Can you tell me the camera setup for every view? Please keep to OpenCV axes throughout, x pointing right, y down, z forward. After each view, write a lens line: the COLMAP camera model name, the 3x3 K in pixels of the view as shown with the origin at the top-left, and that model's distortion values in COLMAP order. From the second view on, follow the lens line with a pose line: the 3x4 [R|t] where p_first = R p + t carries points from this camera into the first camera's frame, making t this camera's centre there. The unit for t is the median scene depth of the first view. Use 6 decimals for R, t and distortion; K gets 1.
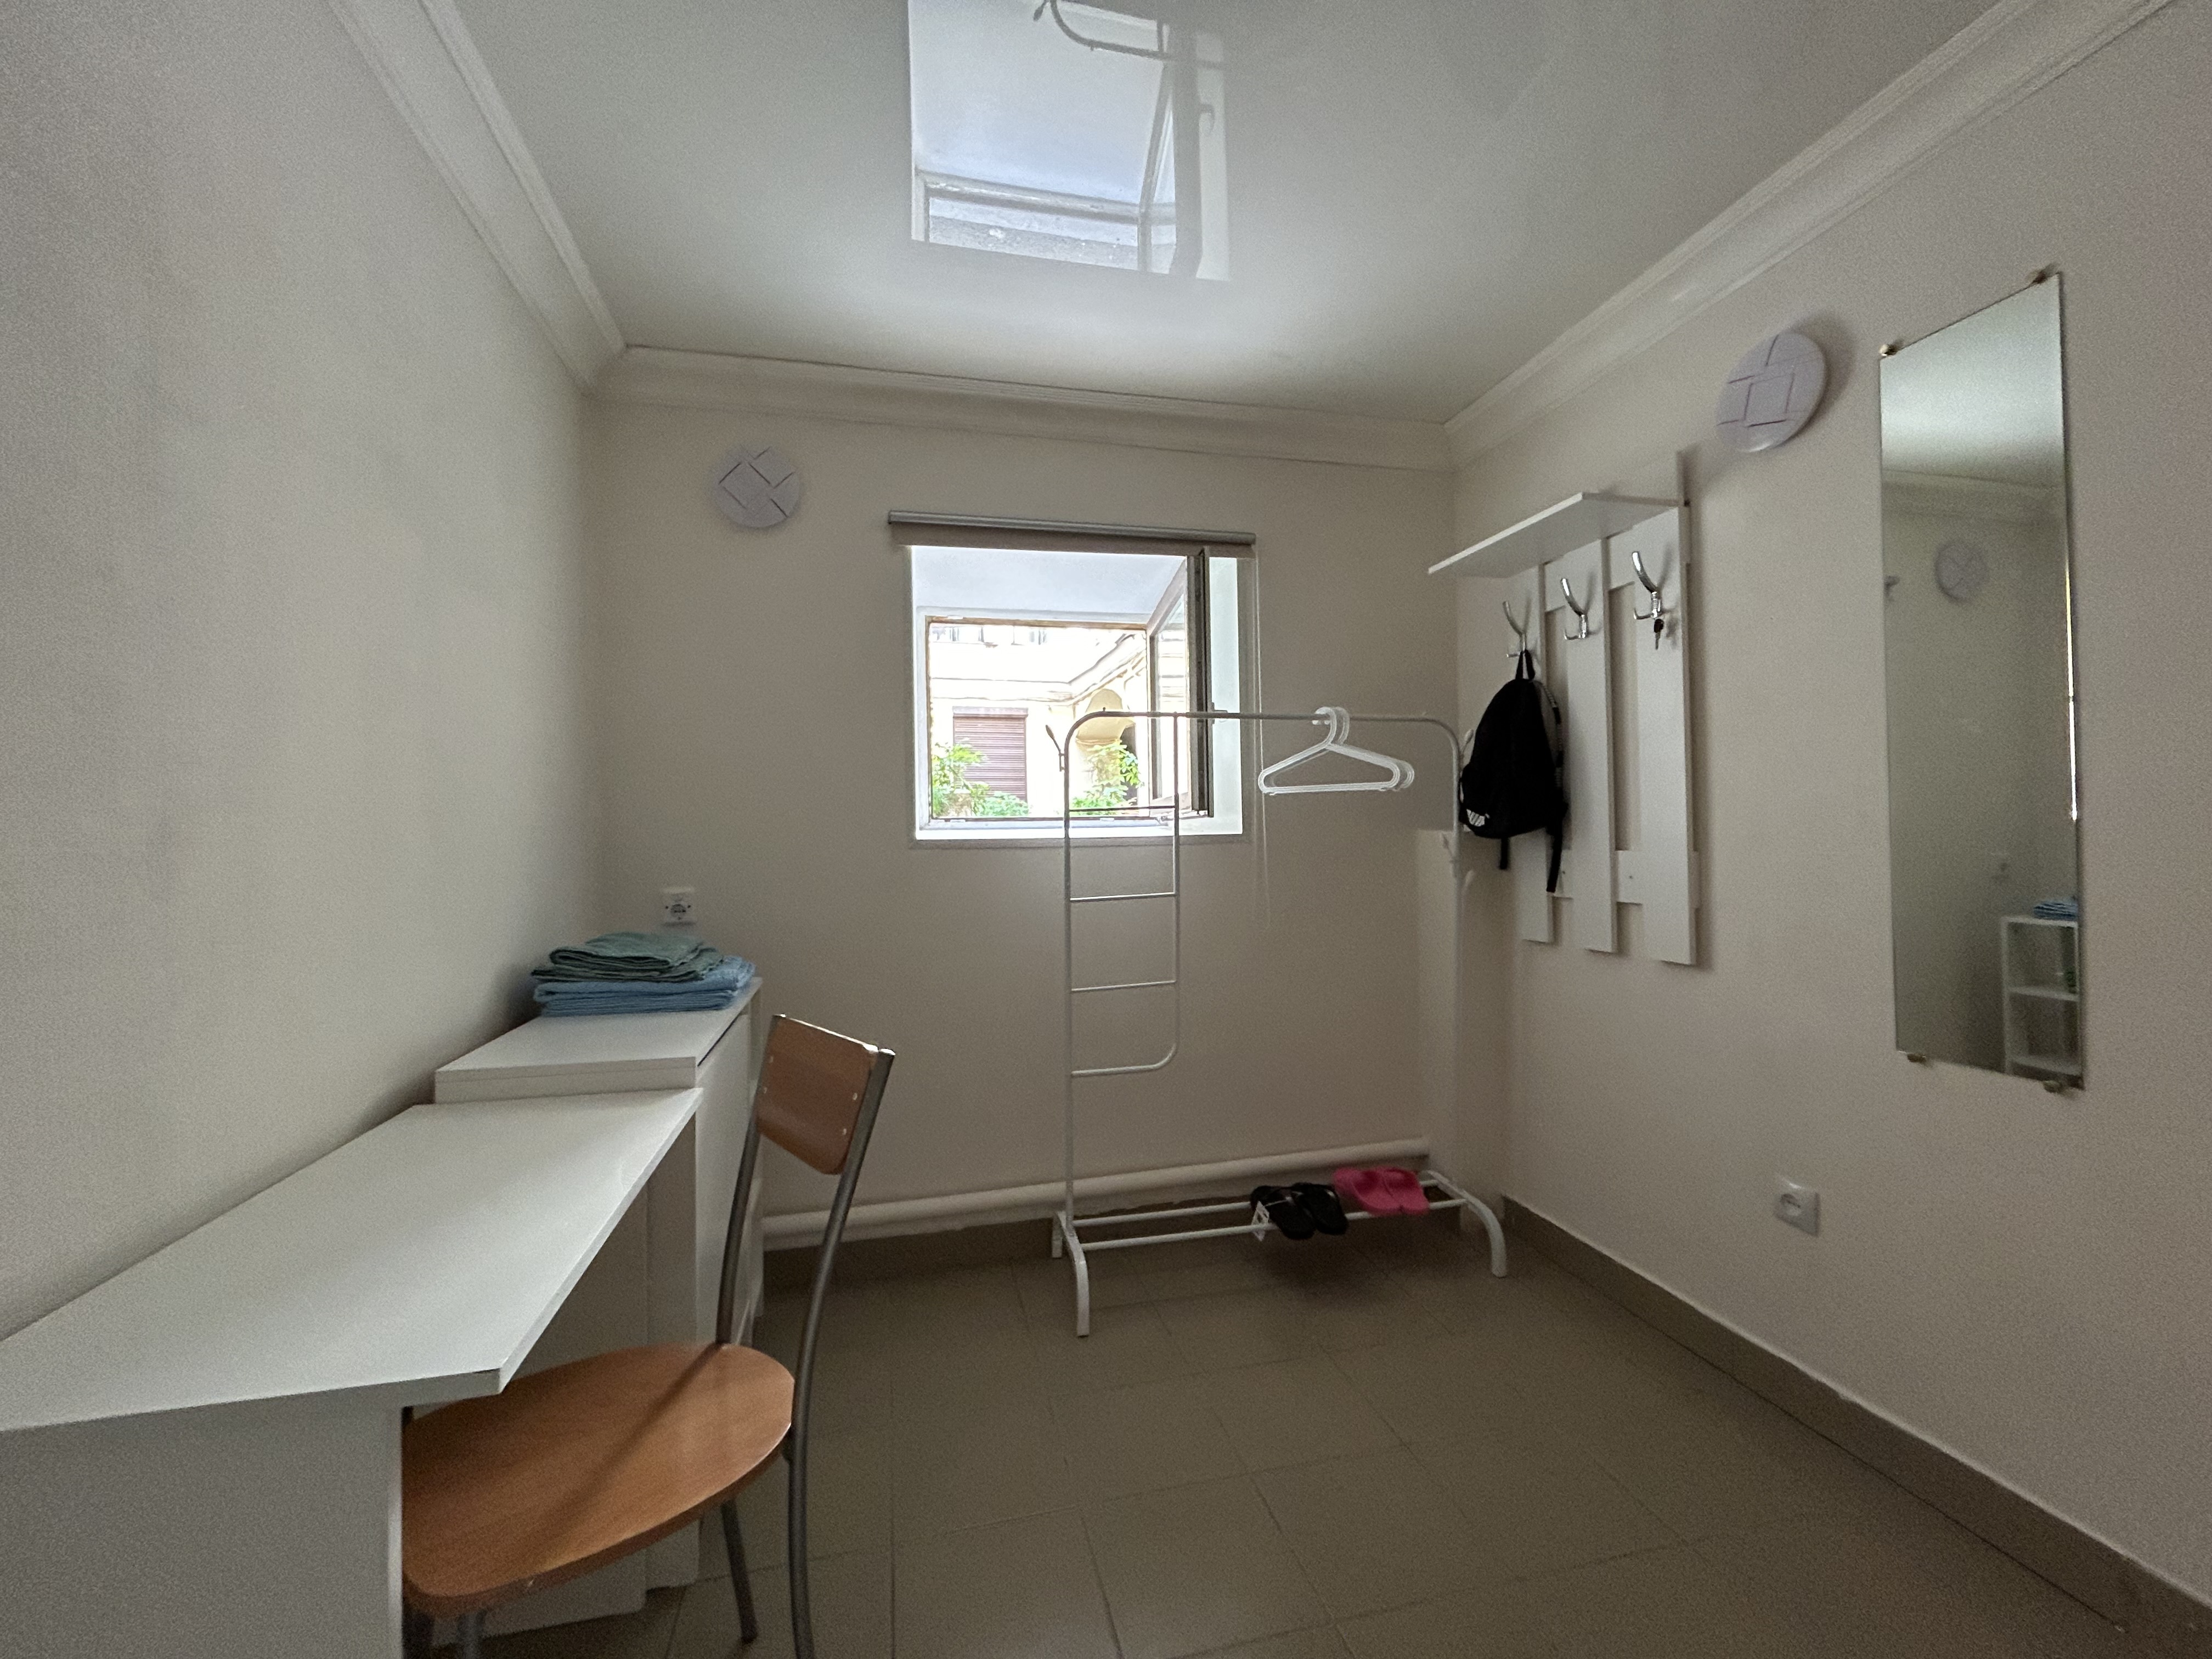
lens RADIAL K [[903.1, 0, 1104.6], [0, 903.1, 825.5], [0, 0, 1]] dist [-0.003029, -0.000330]
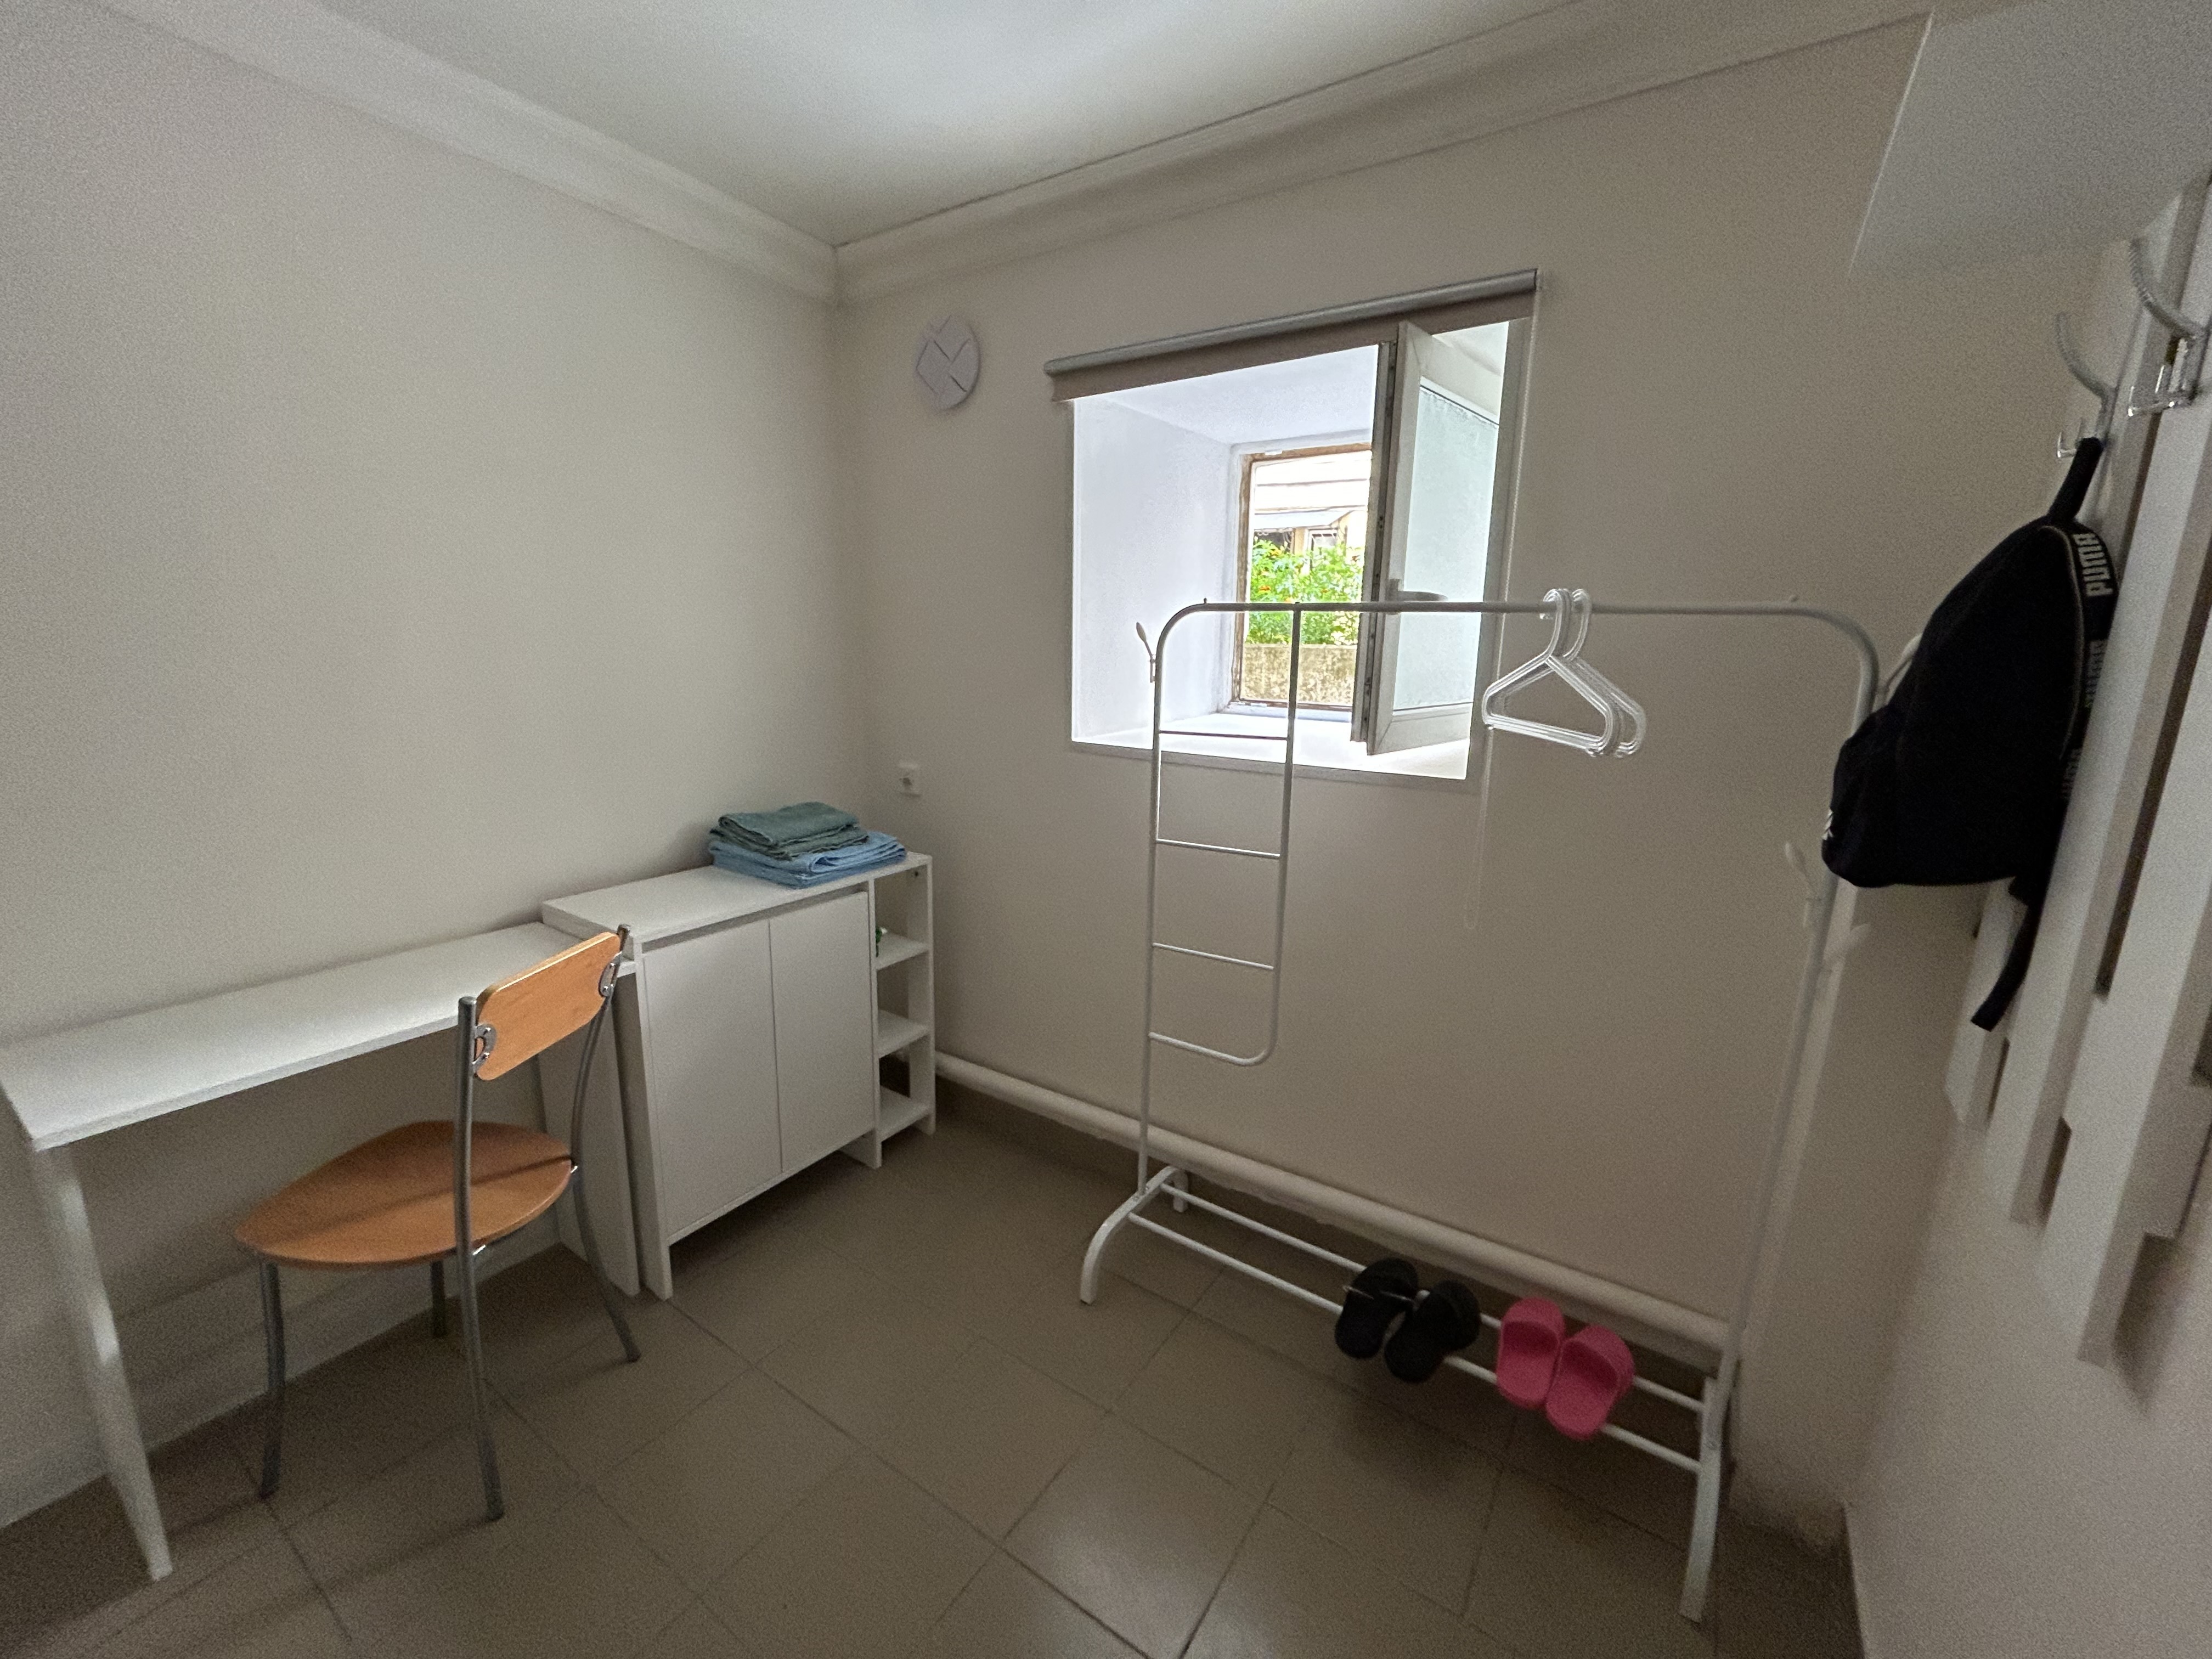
lens RADIAL K [[903.1, 0, 1104.6], [0, 903.1, 825.5], [0, 0, 1]] dist [-0.003029, -0.000330]
pose [[0.677582, 0.180662, -0.712912, 0.502394], [-0.024584, 0.974381, 0.223556, -0.110906], [0.735036, -0.133952, 0.664664, 0.408544]]
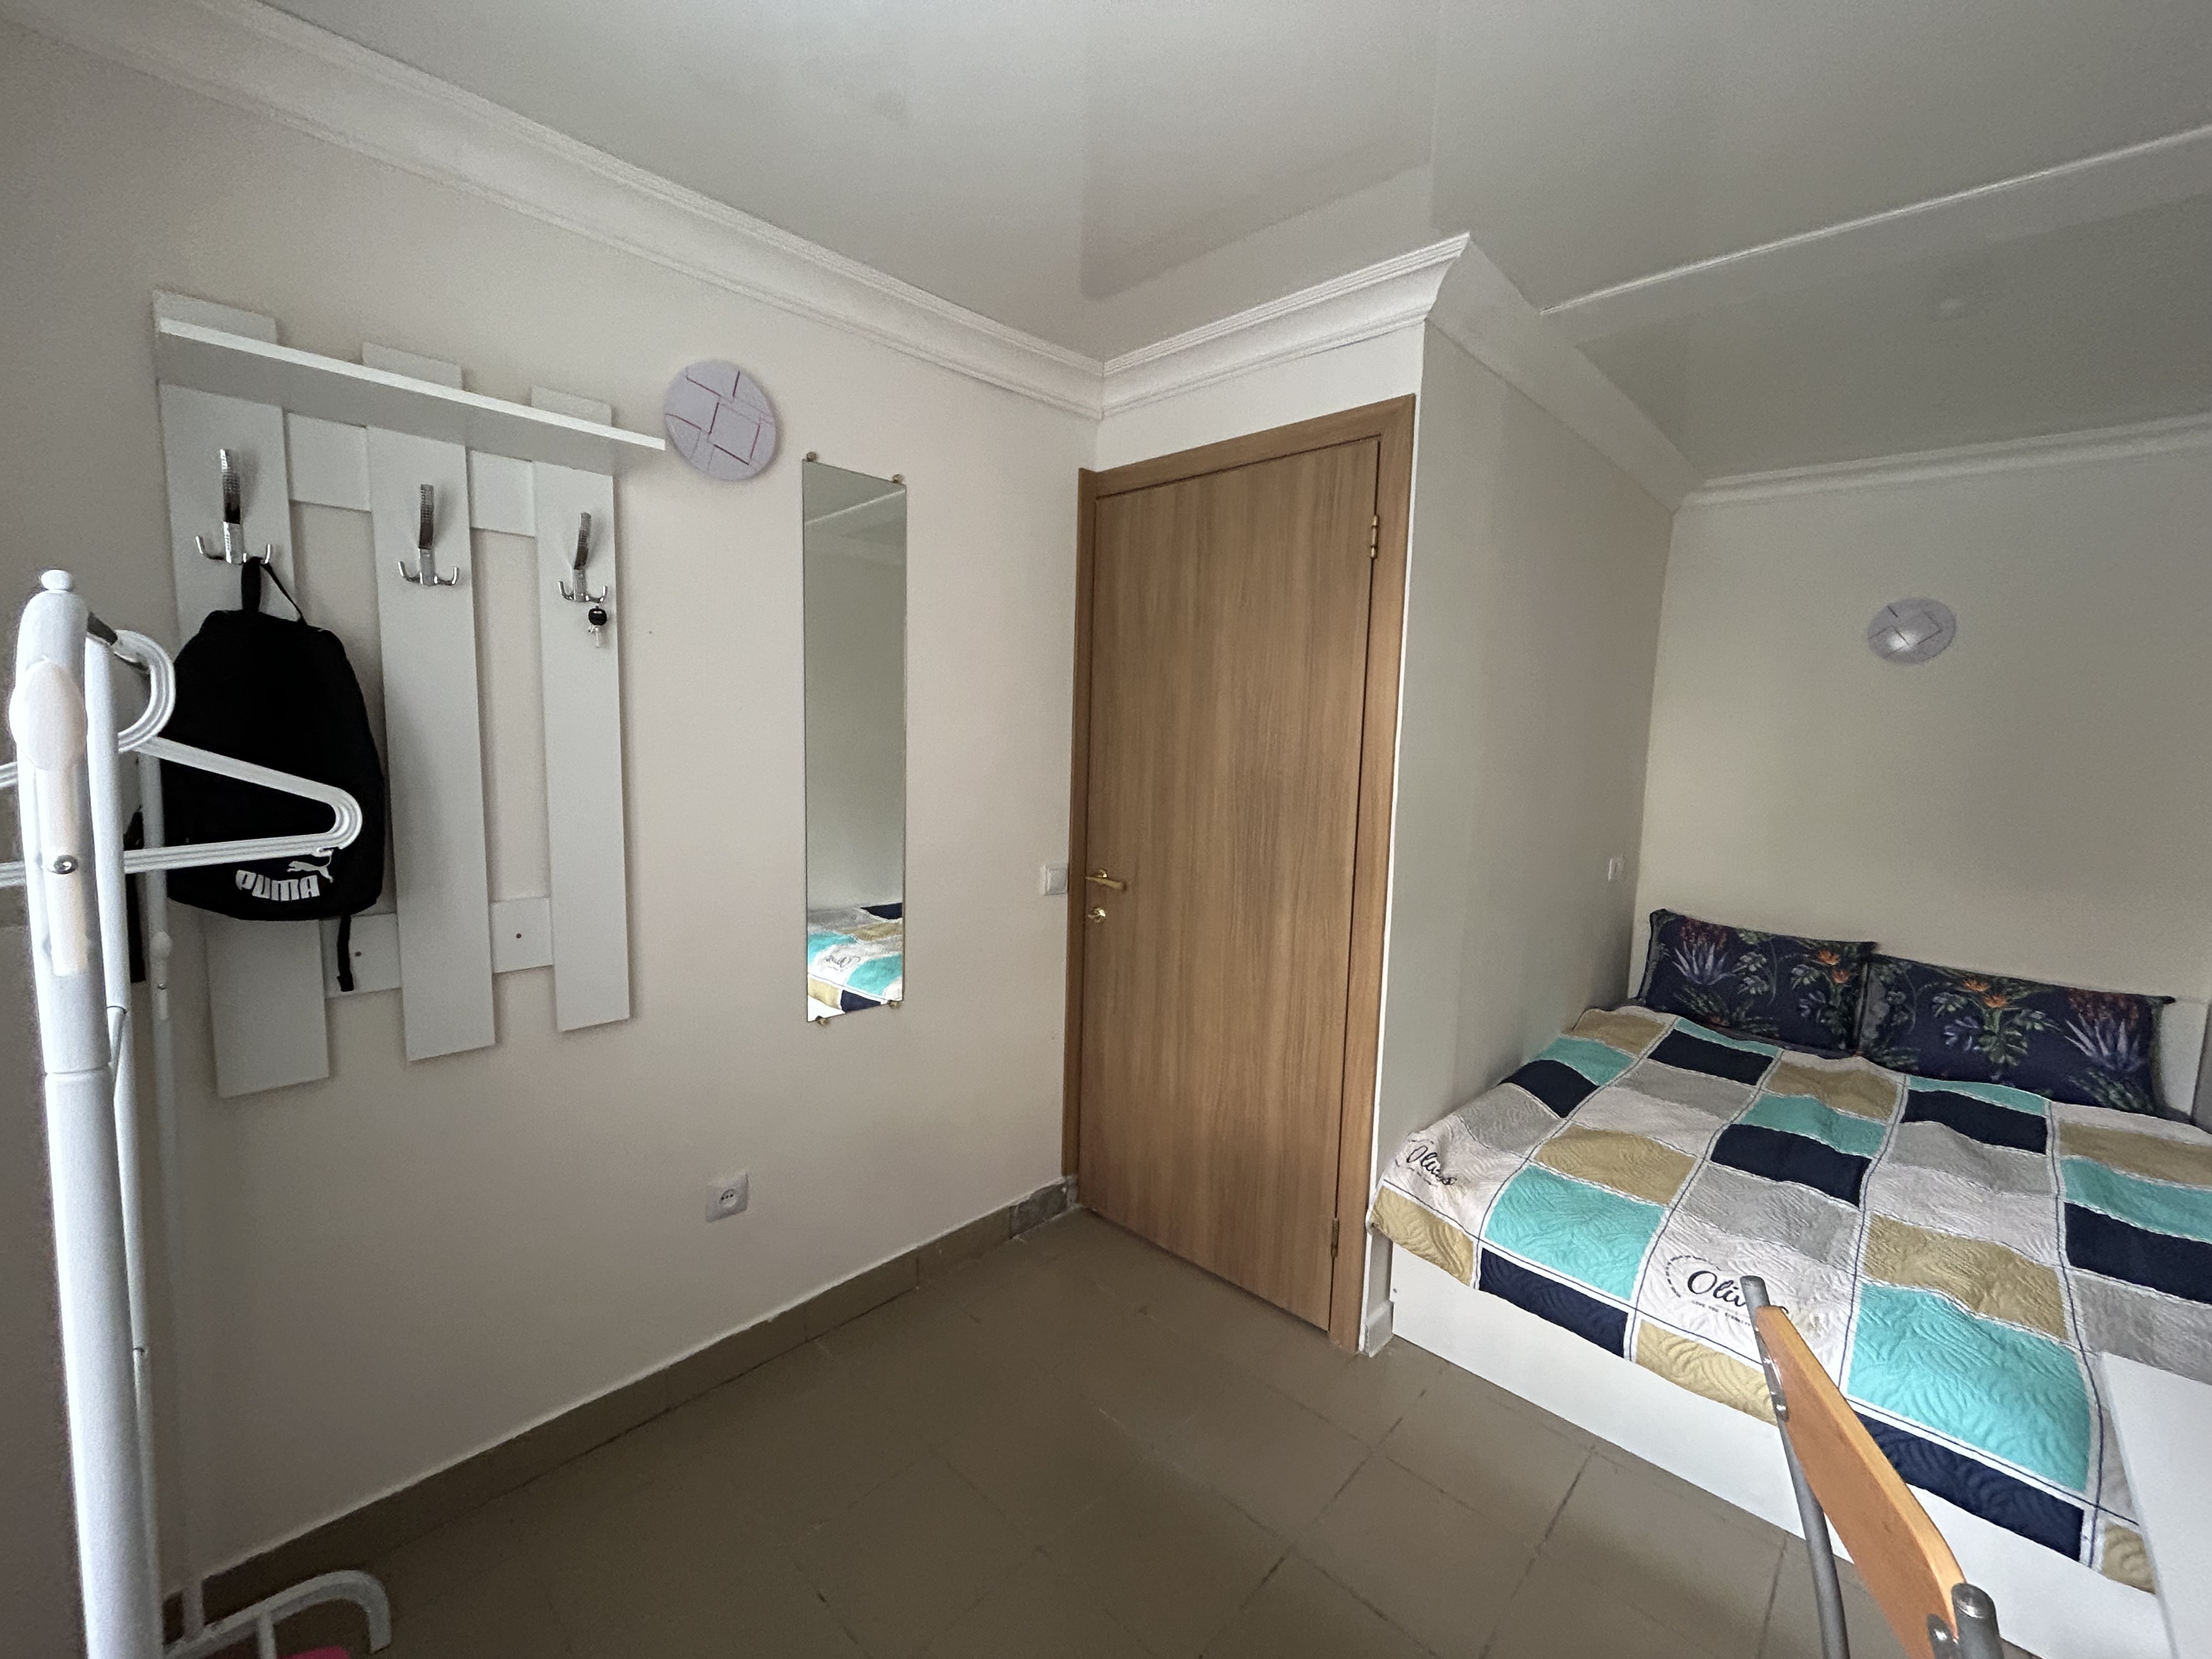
lens RADIAL K [[903.1, 0, 1104.6], [0, 903.1, 825.5], [0, 0, 1]] dist [-0.003029, -0.000330]
pose [[-0.543556, -0.085264, 0.835031, -0.268690], [-0.027210, 0.996094, 0.083998, -0.098765], [-0.838932, 0.022937, -0.543753, 0.902421]]
